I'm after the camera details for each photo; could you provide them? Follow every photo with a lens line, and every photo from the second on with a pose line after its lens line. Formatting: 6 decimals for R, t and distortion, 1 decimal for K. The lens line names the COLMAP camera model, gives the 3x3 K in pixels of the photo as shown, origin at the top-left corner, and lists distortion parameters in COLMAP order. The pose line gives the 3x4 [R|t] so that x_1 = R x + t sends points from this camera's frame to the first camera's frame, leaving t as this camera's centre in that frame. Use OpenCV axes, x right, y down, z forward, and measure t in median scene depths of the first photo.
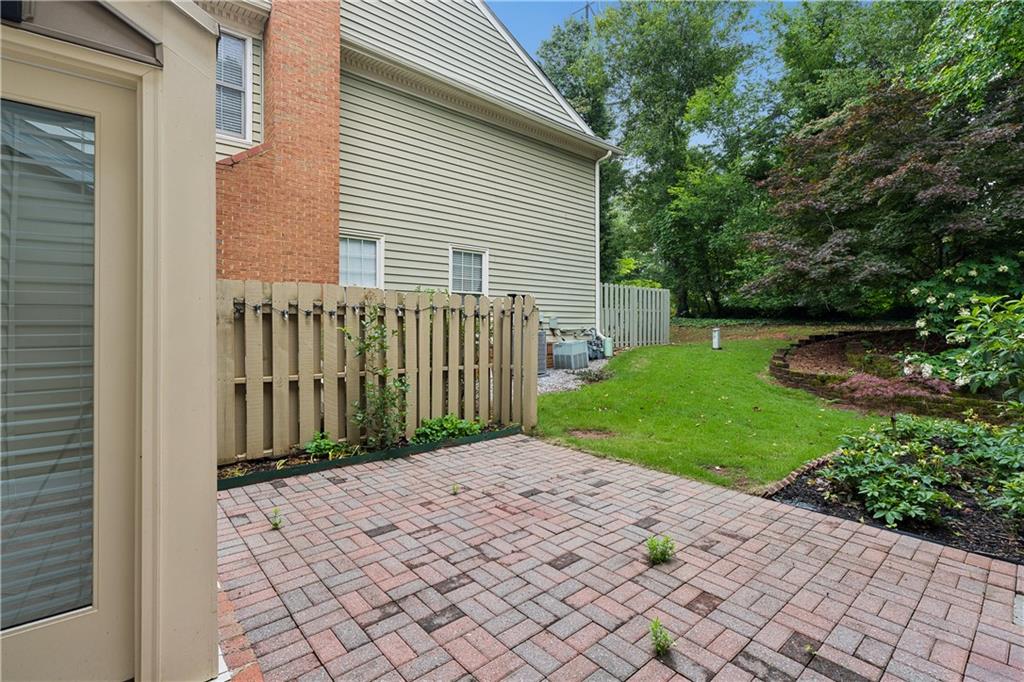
lens RADIAL K [[465.8, 0, 509.7], [0, 465.8, 345.5], [0, 0, 1]] dist [0.000744, 0.000354]
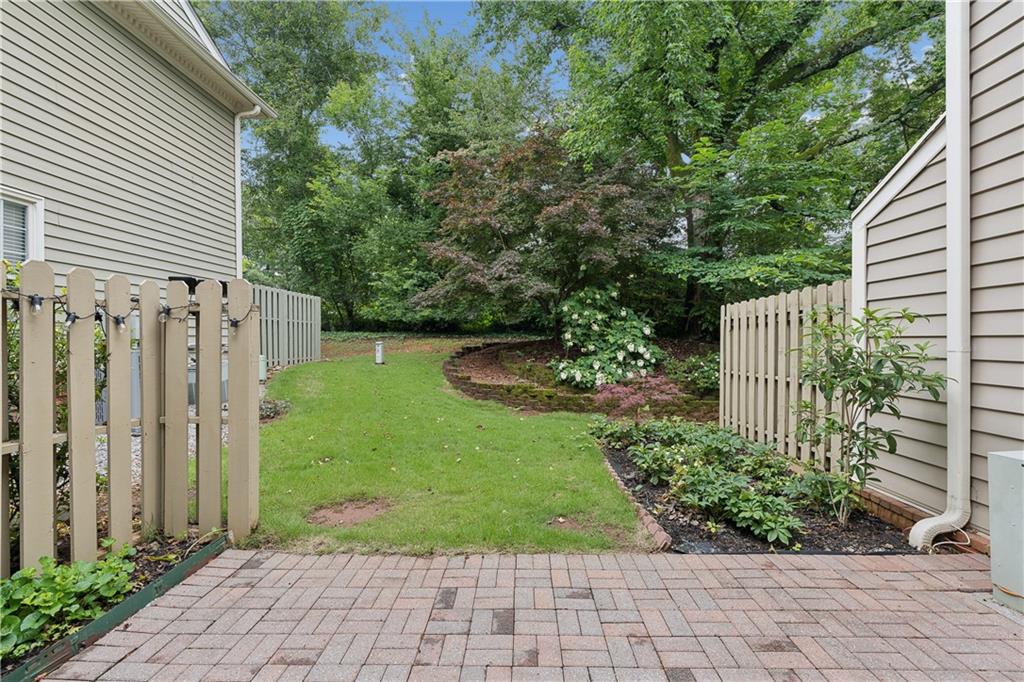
lens RADIAL K [[465.8, 0, 509.7], [0, 465.8, 345.5], [0, 0, 1]] dist [0.000744, 0.000354]
pose [[0.677102, -0.014556, 0.735745, -0.096001], [0.036179, 0.999254, -0.013526, -0.010838], [-0.734999, 0.035778, 0.677124, 0.285508]]
